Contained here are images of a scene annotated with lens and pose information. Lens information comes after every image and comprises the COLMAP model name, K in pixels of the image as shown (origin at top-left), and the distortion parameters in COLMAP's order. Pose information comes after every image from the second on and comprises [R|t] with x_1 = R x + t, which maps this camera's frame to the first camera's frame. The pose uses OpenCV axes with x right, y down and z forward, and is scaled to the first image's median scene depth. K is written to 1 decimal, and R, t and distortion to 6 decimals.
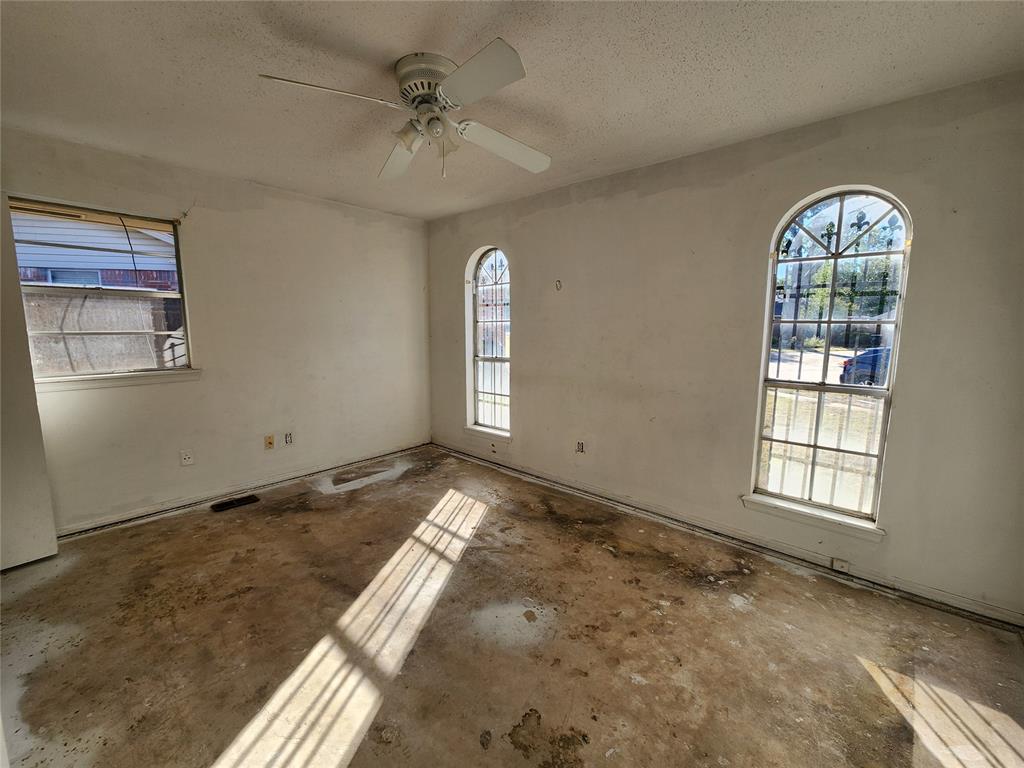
lens RADIAL K [[418.8, 0, 505.7], [0, 418.8, 382.7], [0, 0, 1]] dist [0.001424, -0.001572]
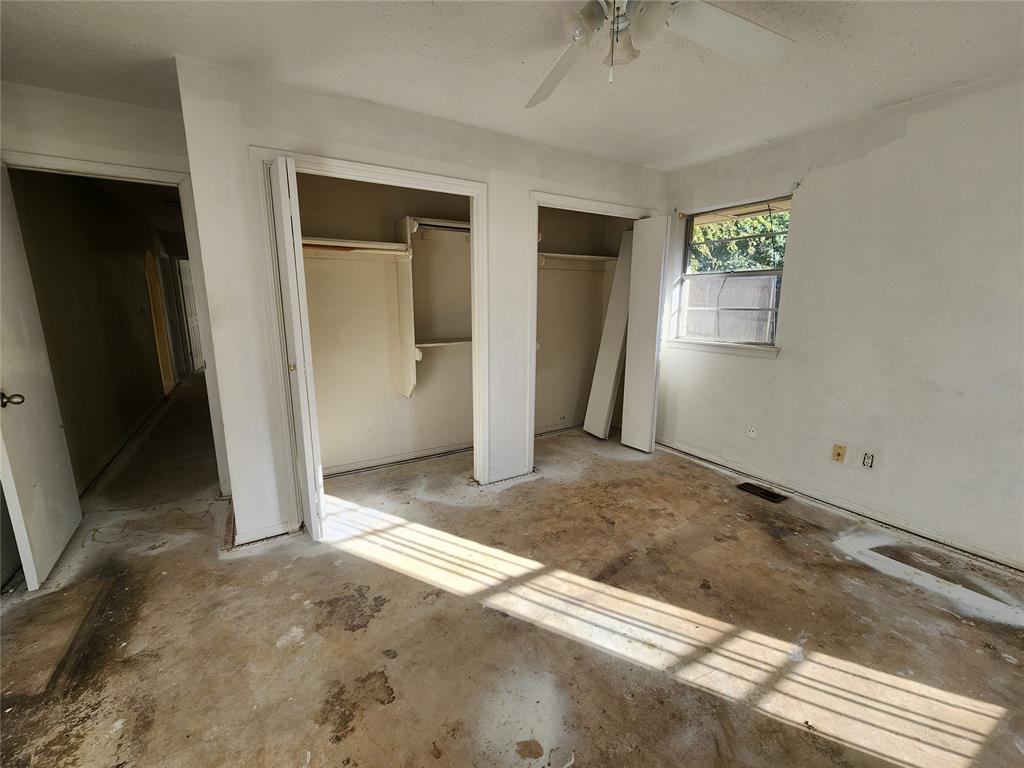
lens RADIAL K [[418.8, 0, 504.9], [0, 418.8, 384.0], [0, 0, 1]] dist [0.001424, -0.001572]
pose [[-0.287777, 0.183481, -0.939957, 0.456280], [-0.135221, 0.963859, 0.229546, -0.108331], [0.948103, 0.193160, -0.252566, 0.800621]]
